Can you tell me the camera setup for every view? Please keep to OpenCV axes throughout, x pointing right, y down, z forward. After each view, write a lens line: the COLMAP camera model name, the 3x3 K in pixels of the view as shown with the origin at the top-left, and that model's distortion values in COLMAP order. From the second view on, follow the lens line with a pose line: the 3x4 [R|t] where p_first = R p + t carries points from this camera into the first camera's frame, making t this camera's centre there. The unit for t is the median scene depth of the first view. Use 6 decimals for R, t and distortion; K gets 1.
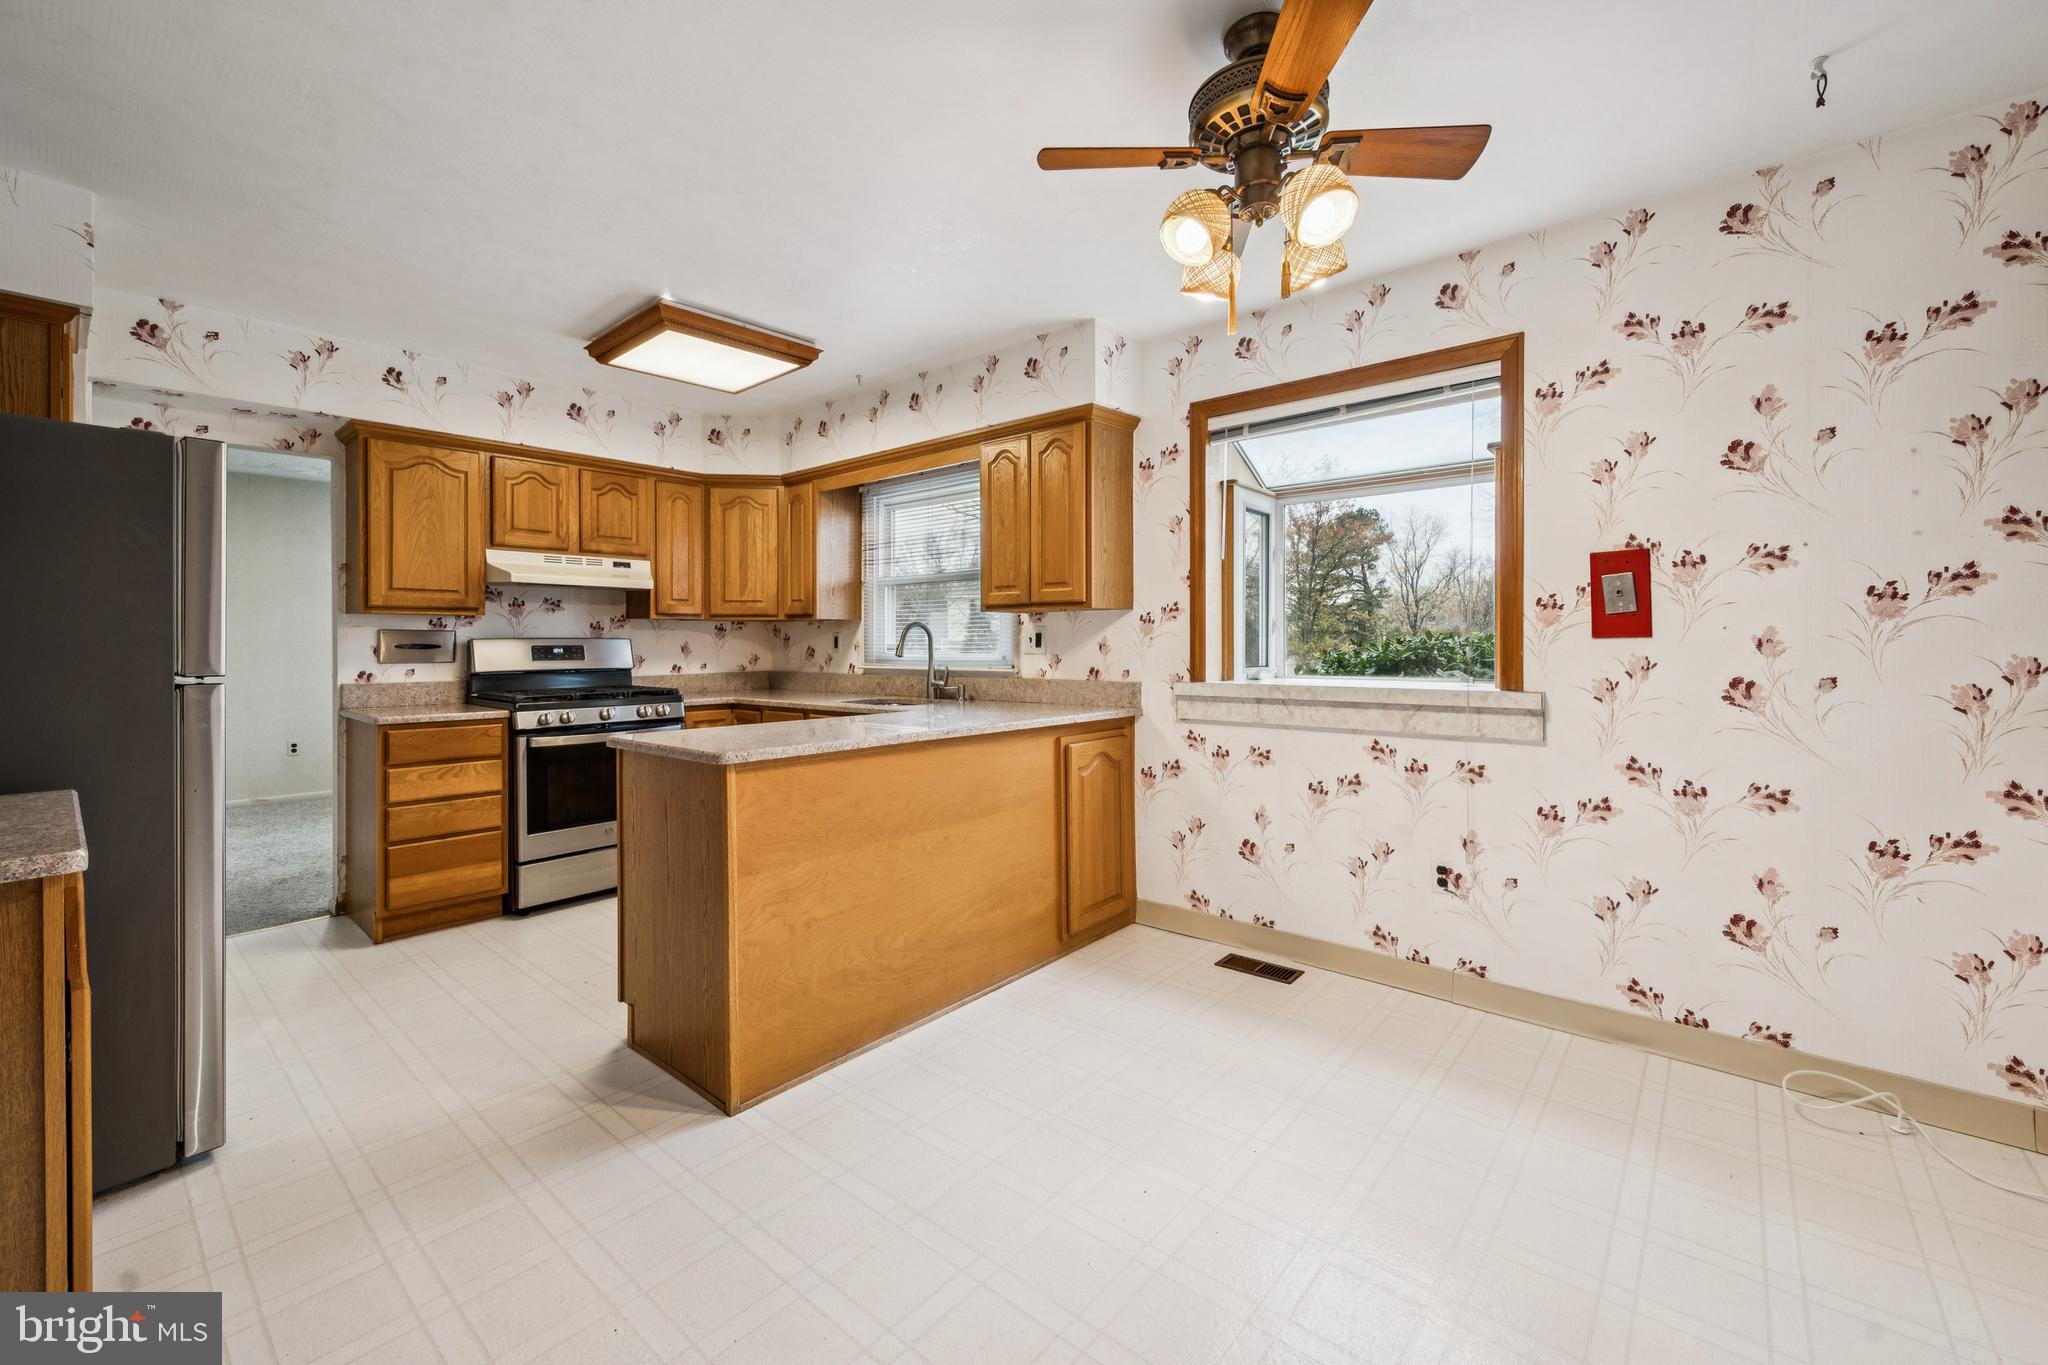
lens RADIAL K [[830.3, 0, 1028.8], [0, 830.3, 635.5], [0, 0, 1]] dist [-0.000152, 0.000100]
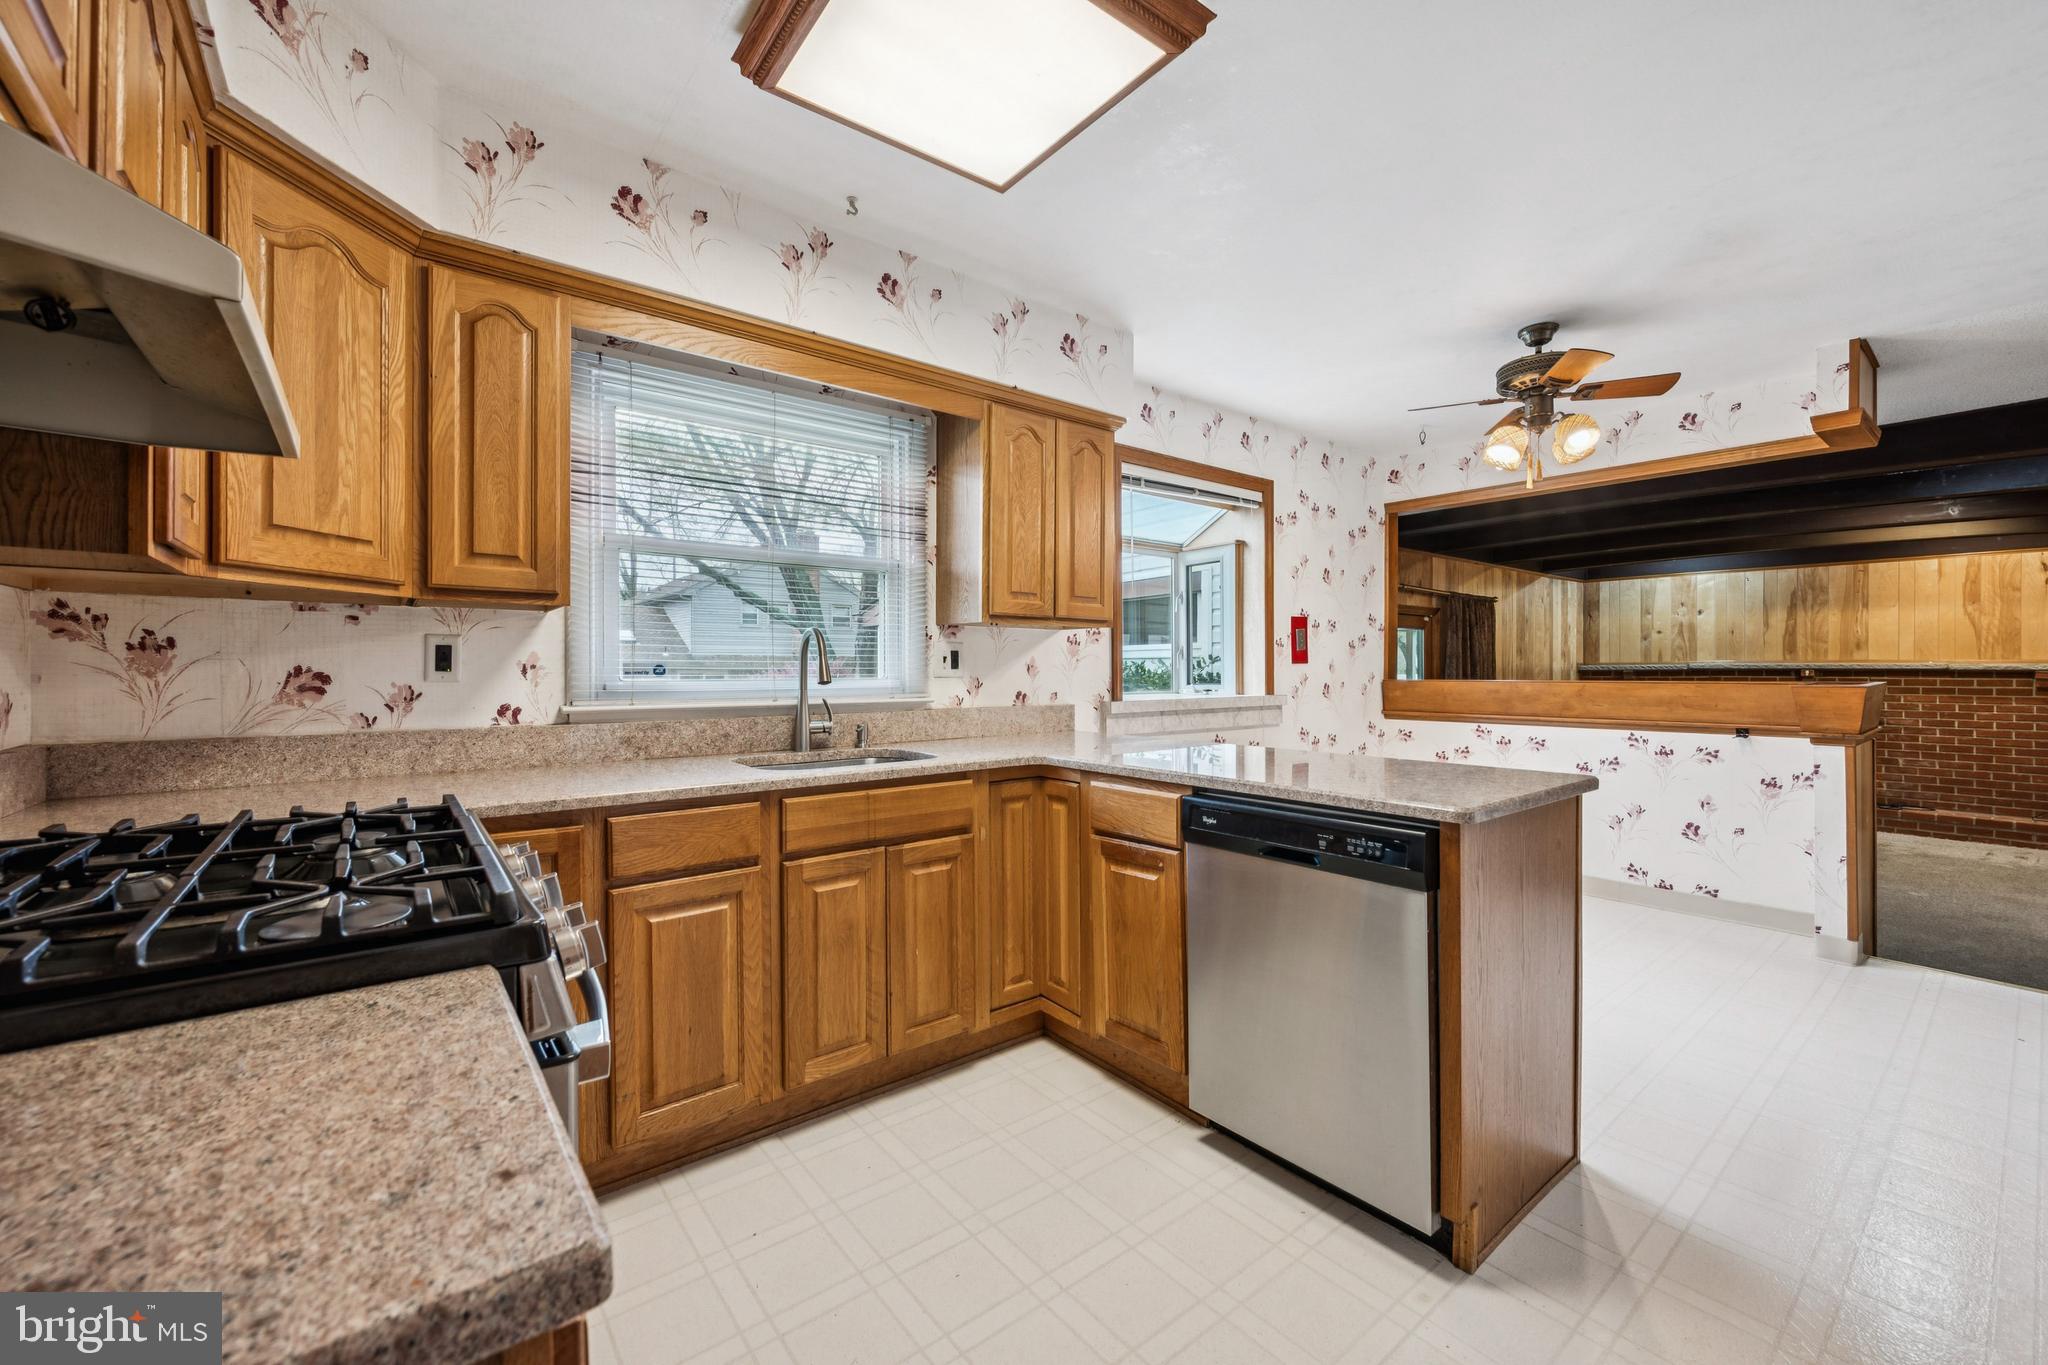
lens RADIAL K [[822.5, 0, 1030.1], [0, 822.5, 673.2], [0, 0, 1]] dist [0.000361, 0.000272]
pose [[0.189527, -0.000845, 0.981875, -0.754221], [-0.009137, 0.999955, 0.002625, 0.015515], [-0.981833, -0.009469, 0.189510, 0.778120]]
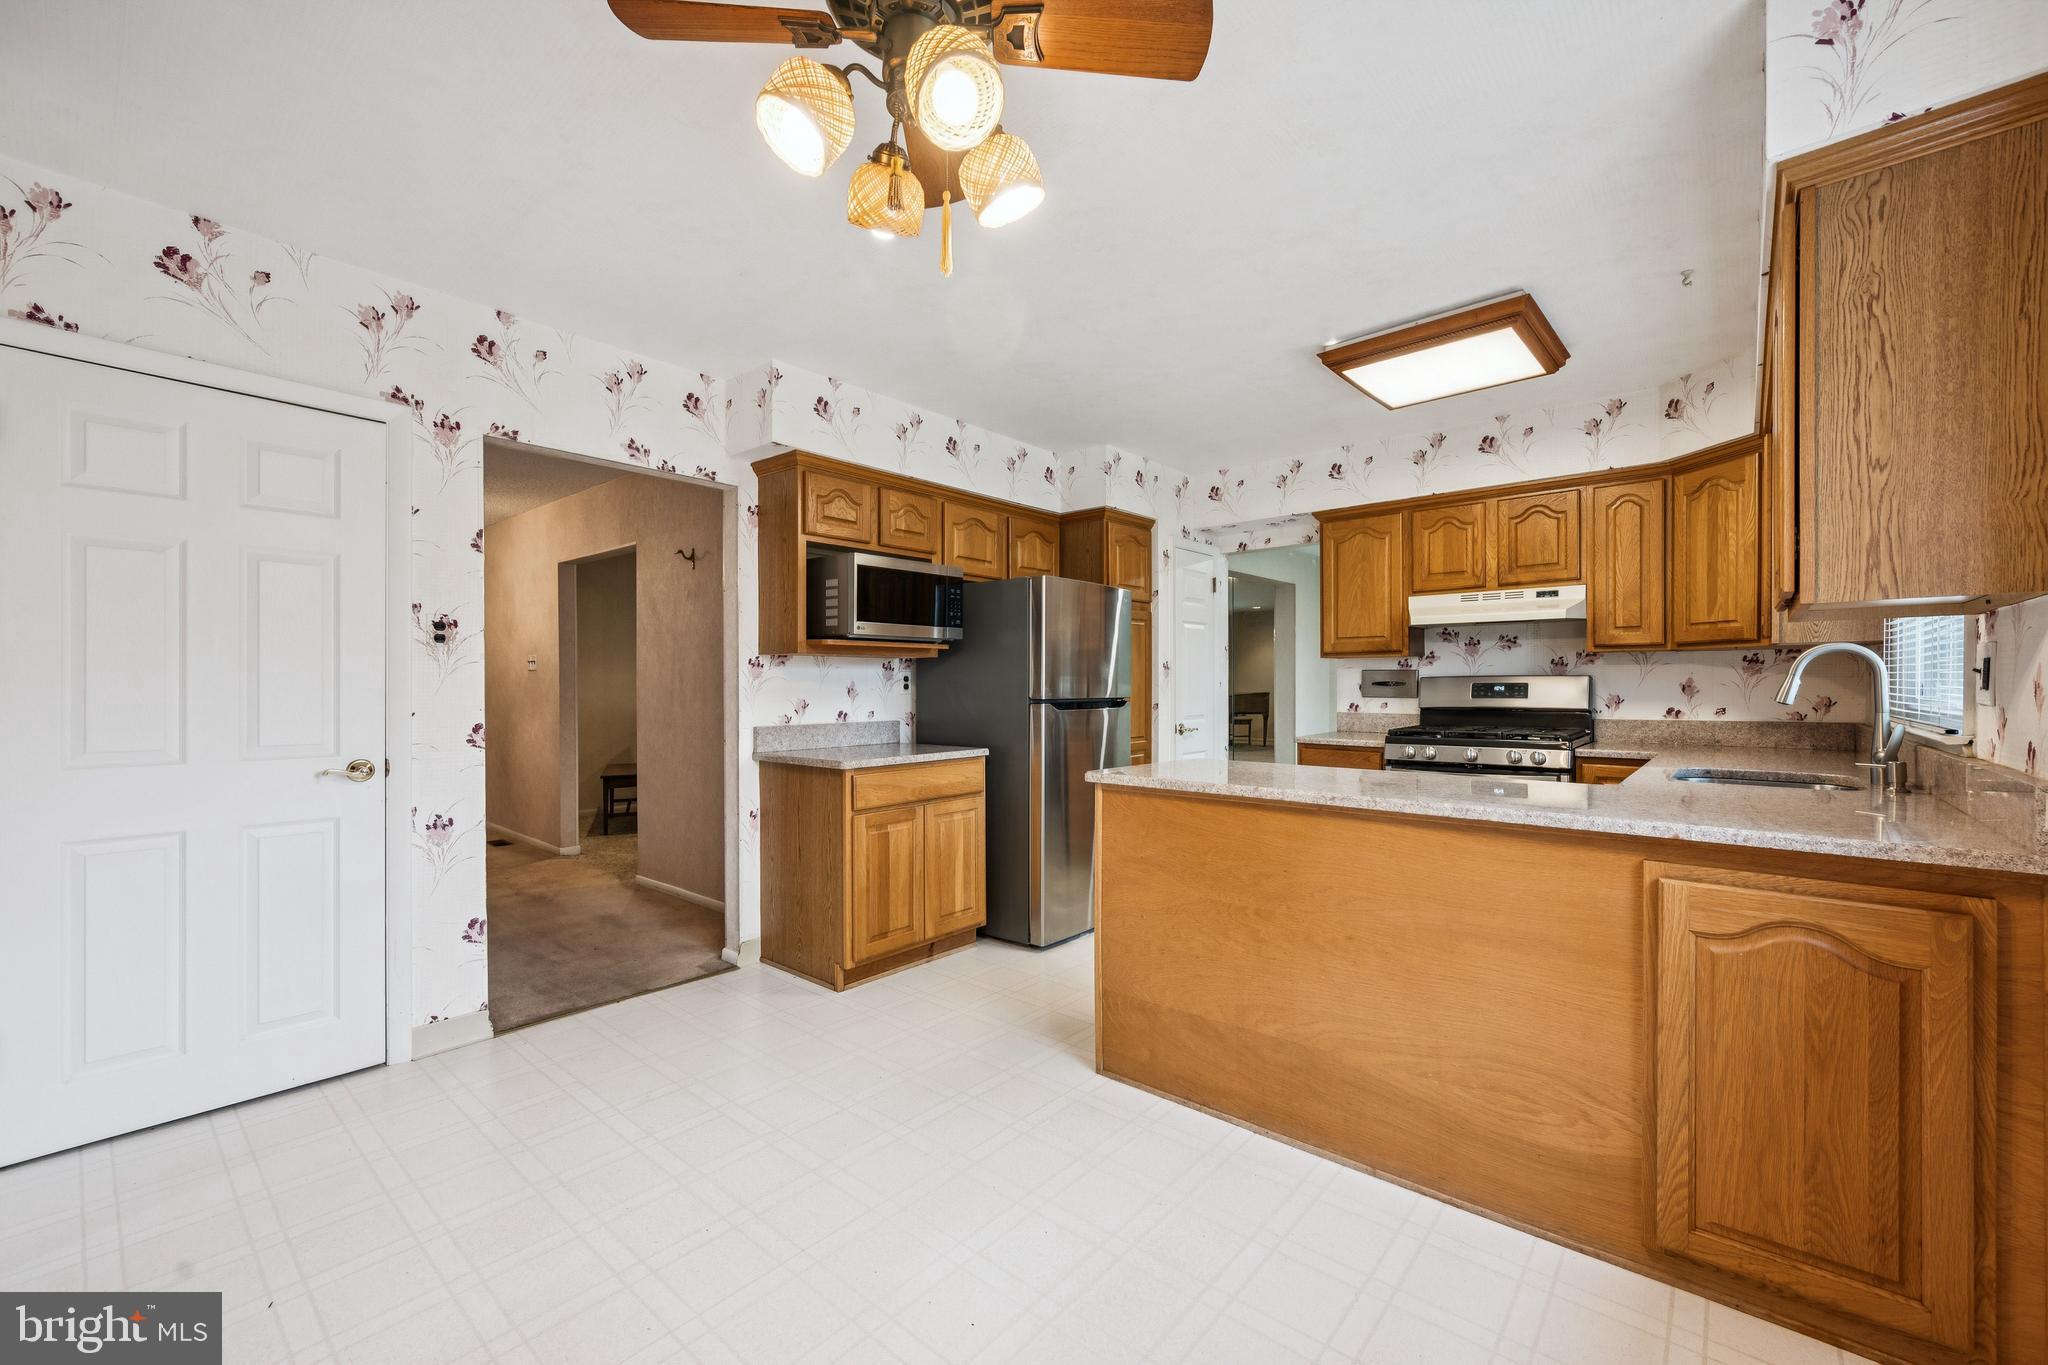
lens RADIAL K [[823.4, 0, 1024.0], [0, 823.4, 682.5], [0, 0, 1]] dist [-0.000598, -0.000232]
pose [[-0.008134, 0.001695, -0.999965, 0.453974], [0.012030, 0.999926, 0.001597, 0.003043], [0.999895, -0.012017, -0.008153, 0.490336]]
